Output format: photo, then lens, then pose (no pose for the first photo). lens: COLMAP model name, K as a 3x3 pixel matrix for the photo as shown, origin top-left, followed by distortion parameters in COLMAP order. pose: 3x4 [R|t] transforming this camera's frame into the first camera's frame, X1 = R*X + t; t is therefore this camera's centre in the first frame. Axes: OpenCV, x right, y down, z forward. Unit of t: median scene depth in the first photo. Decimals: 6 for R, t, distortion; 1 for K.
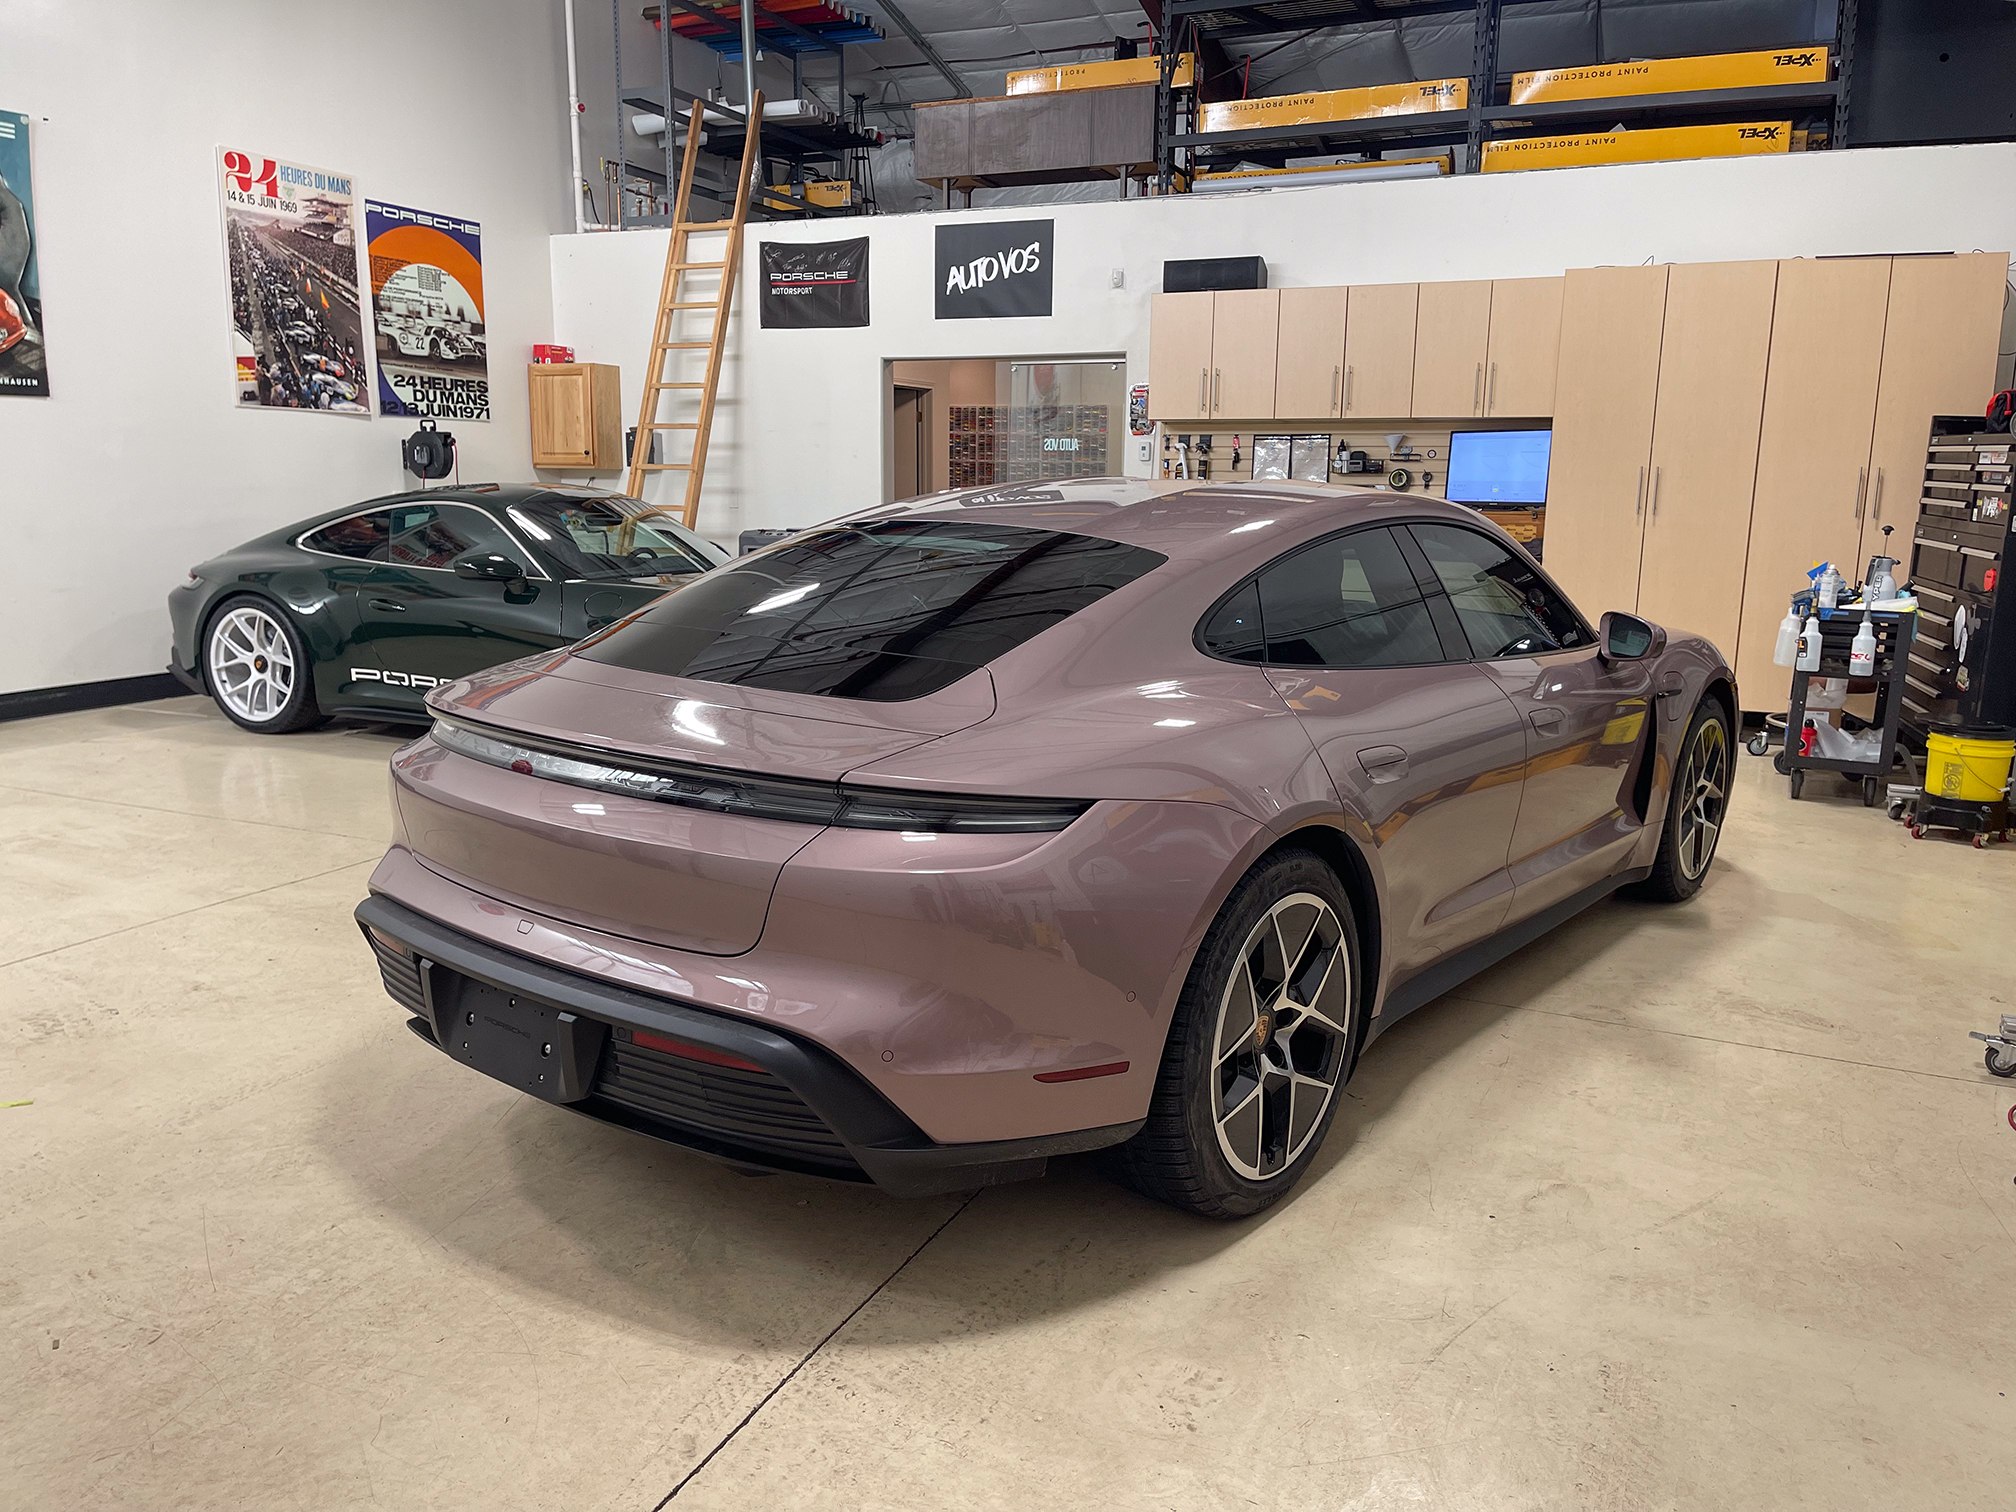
lens RADIAL K [[1517.9, 0, 1028.9], [0, 1517.9, 778.8], [0, 0, 1]] dist [0.029725, -0.037905]
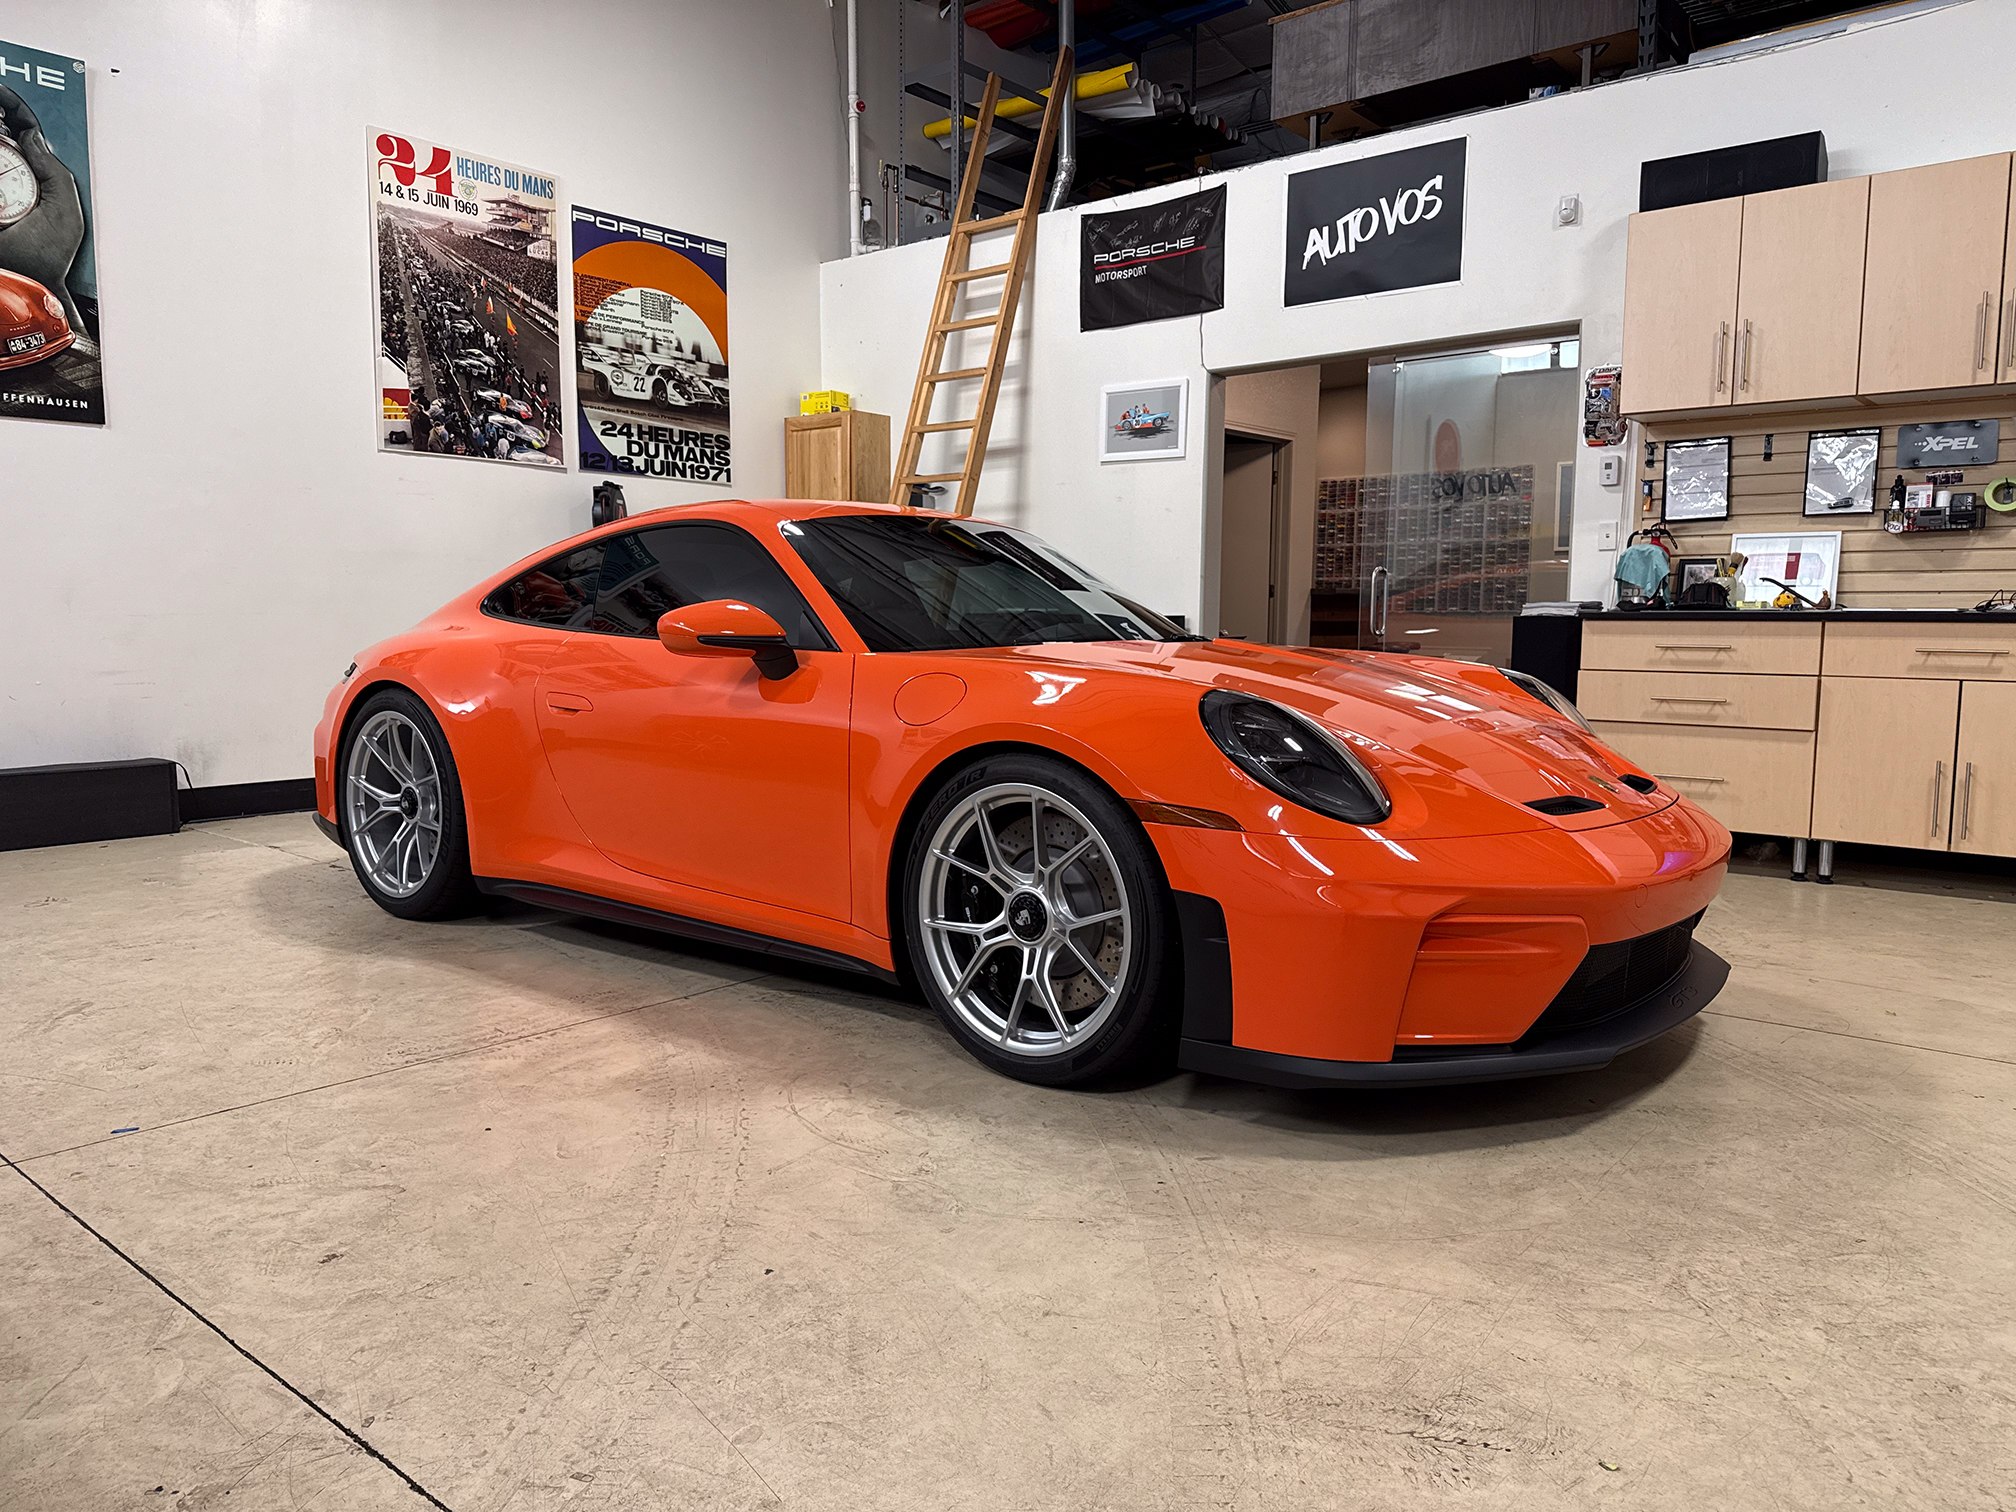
lens RADIAL K [[1411.5, 0, 1012.4], [0, 1411.5, 770.4], [0, 0, 1]] dist [0.013422, -0.023103]
pose [[0.959327, 0.022670, -0.281385, 0.006121], [-0.048103, 0.995320, -0.083809, -0.030079], [0.278168, 0.093935, 0.955928, 0.374754]]
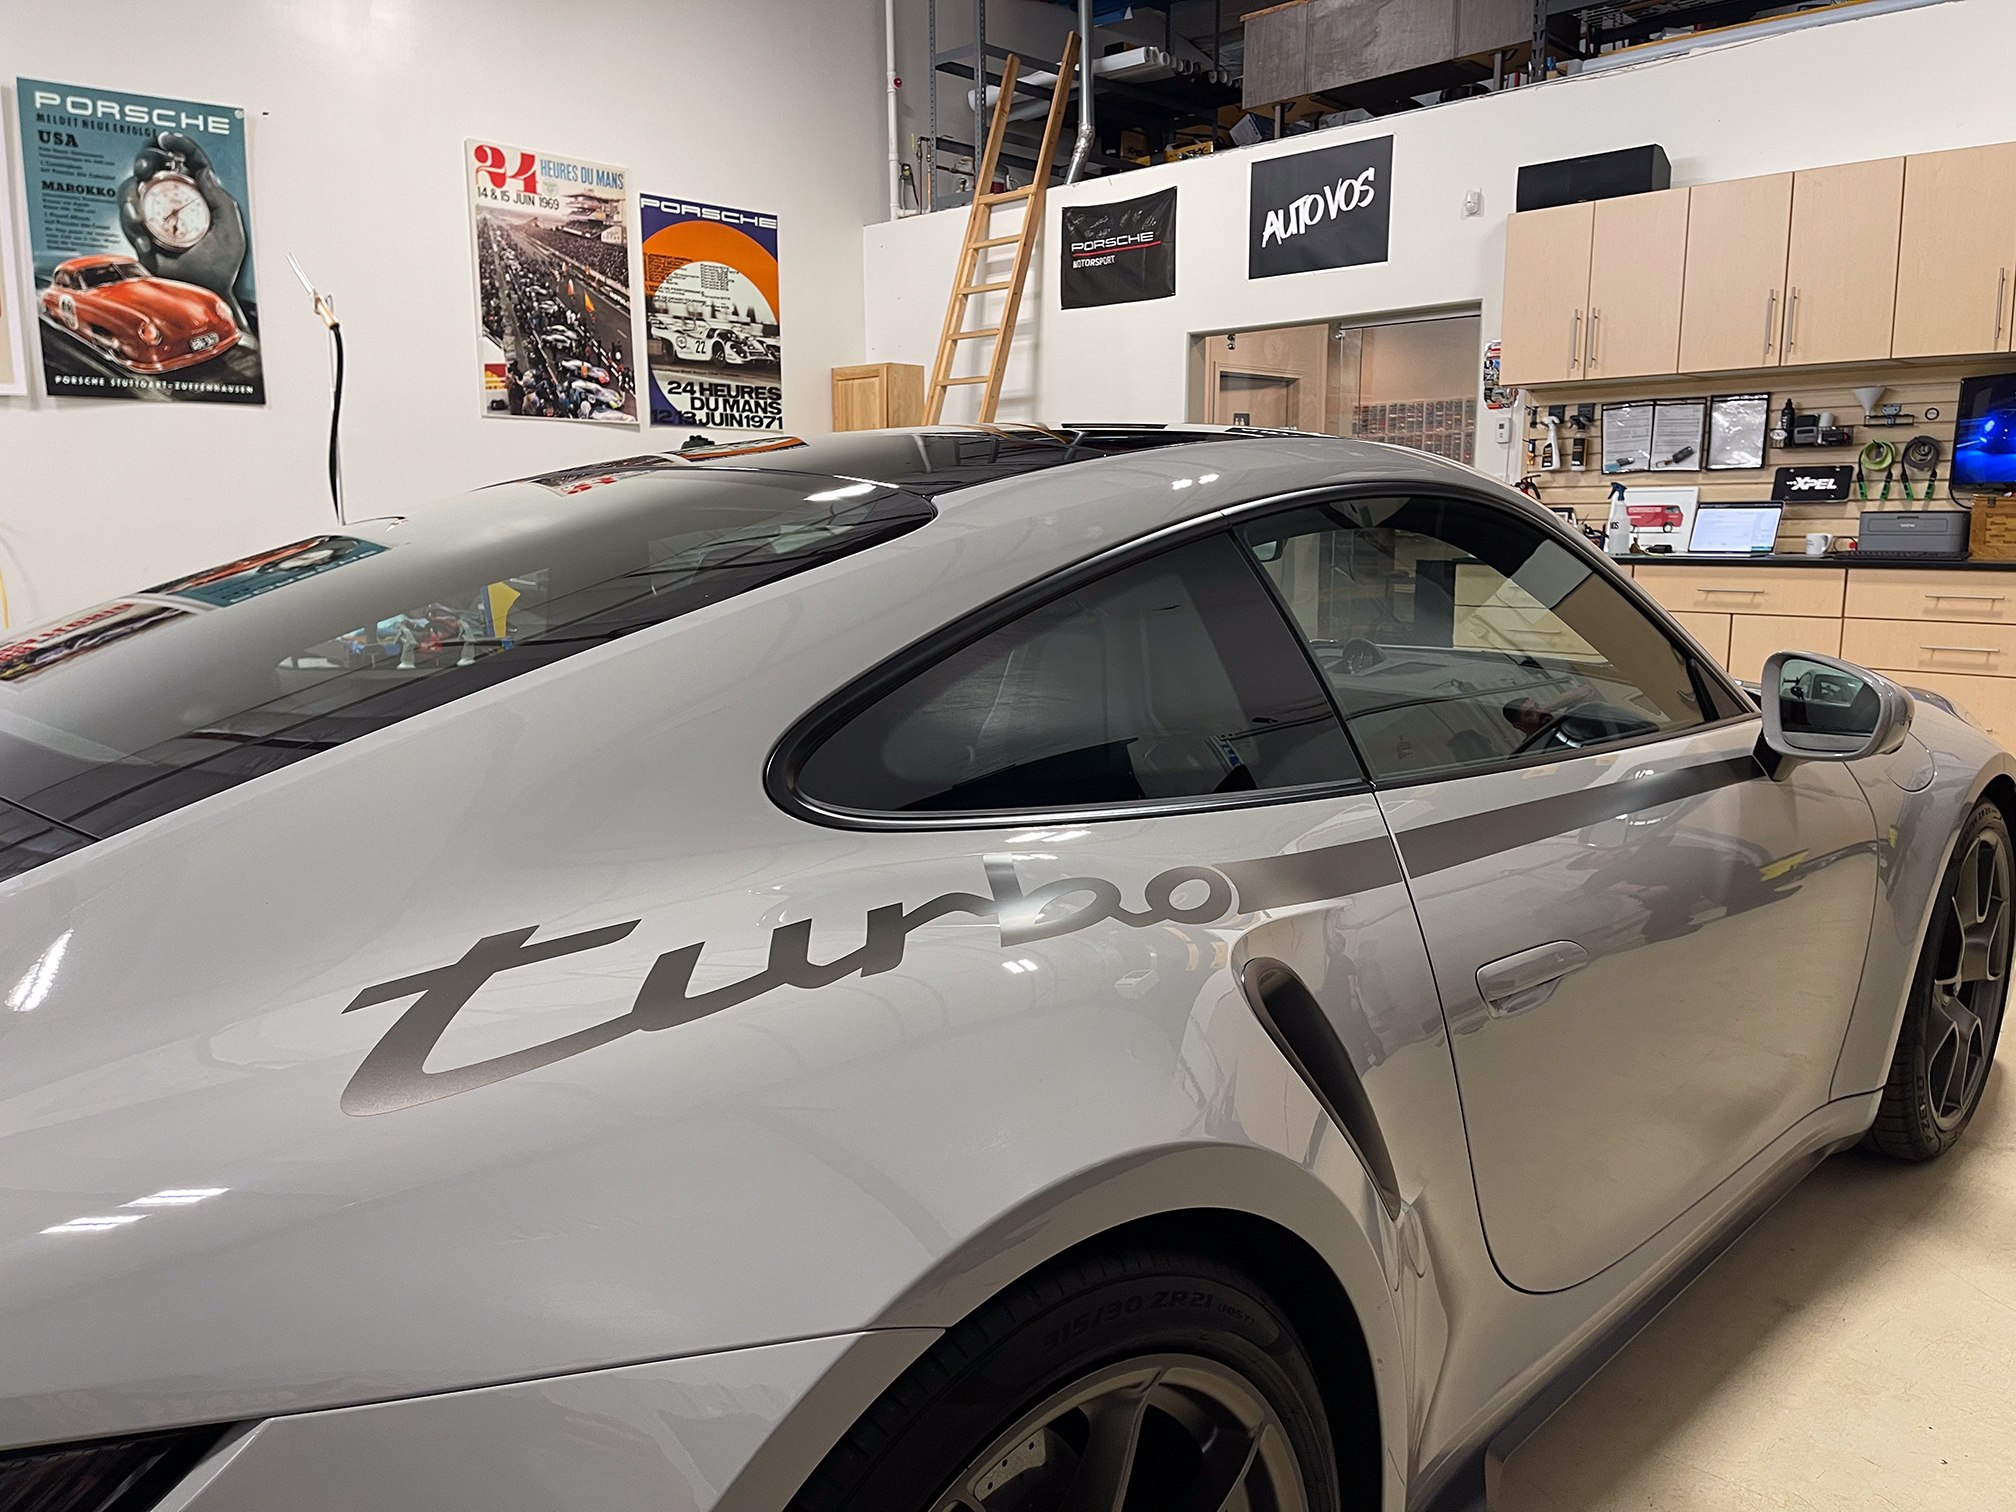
lens RADIAL K [[1517.9, 0, 1022.3], [0, 1517.9, 770.1], [0, 0, 1]] dist [0.029725, -0.037905]
pose [[0.934847, 0.042787, -0.352463, 0.124198], [-0.054115, 0.998285, -0.022342, -0.020727], [0.350903, 0.039960, 0.935559, 0.226025]]
